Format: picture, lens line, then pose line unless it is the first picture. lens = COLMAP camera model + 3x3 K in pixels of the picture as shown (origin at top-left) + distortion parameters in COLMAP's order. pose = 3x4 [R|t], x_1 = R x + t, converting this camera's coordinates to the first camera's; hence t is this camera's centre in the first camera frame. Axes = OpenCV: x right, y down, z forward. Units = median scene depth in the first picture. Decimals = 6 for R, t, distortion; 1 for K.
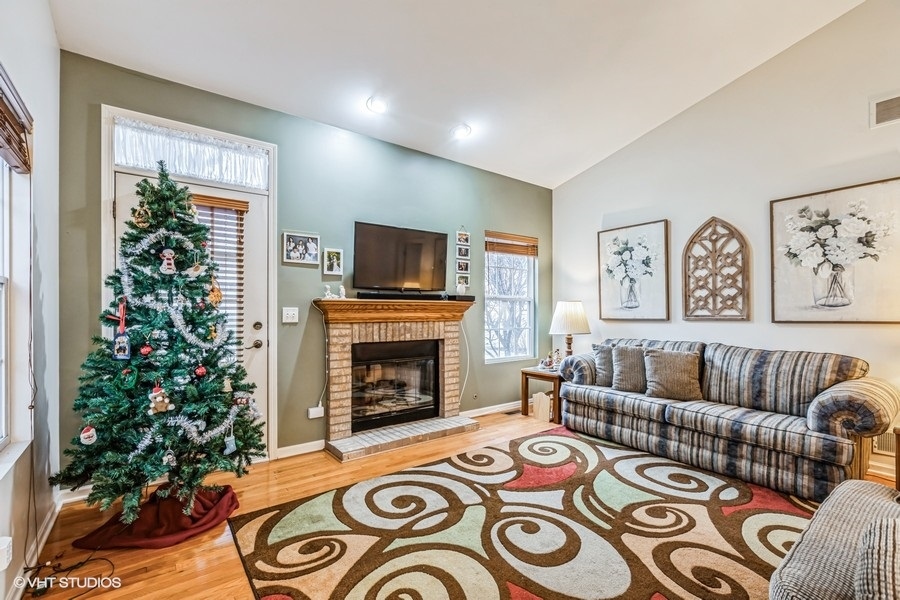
lens RADIAL K [[399.6, 0, 445.5], [0, 399.6, 311.5], [0, 0, 1]] dist [-0.001450, 0.000042]
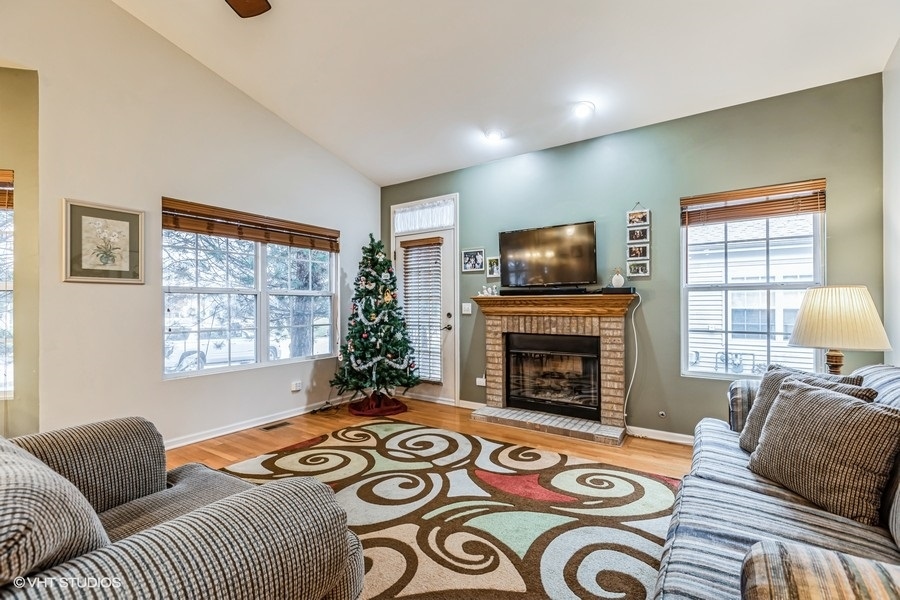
lens RADIAL K [[399.6, 0, 452.2], [0, 399.6, 302.8], [0, 0, 1]] dist [-0.001450, 0.000042]
pose [[0.327840, -0.006052, -0.944714, 0.992639], [0.000637, 0.999981, -0.006185, -0.003087], [0.944733, 0.001426, 0.327838, 0.515475]]
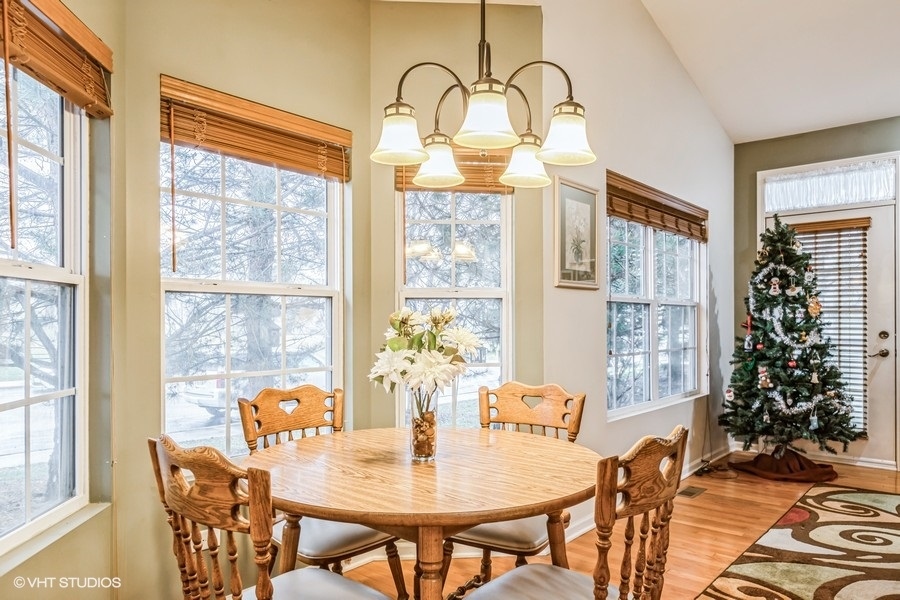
lens RADIAL K [[619.8, 0, 446.8], [0, 619.8, 319.1], [0, 0, 1]] dist [0.002024, -0.000293]
pose [[0.221531, -0.002307, -0.975151, 0.836264], [-0.001126, 0.999996, -0.002622, 0.000603], [0.975153, 0.001679, 0.221527, -0.442912]]
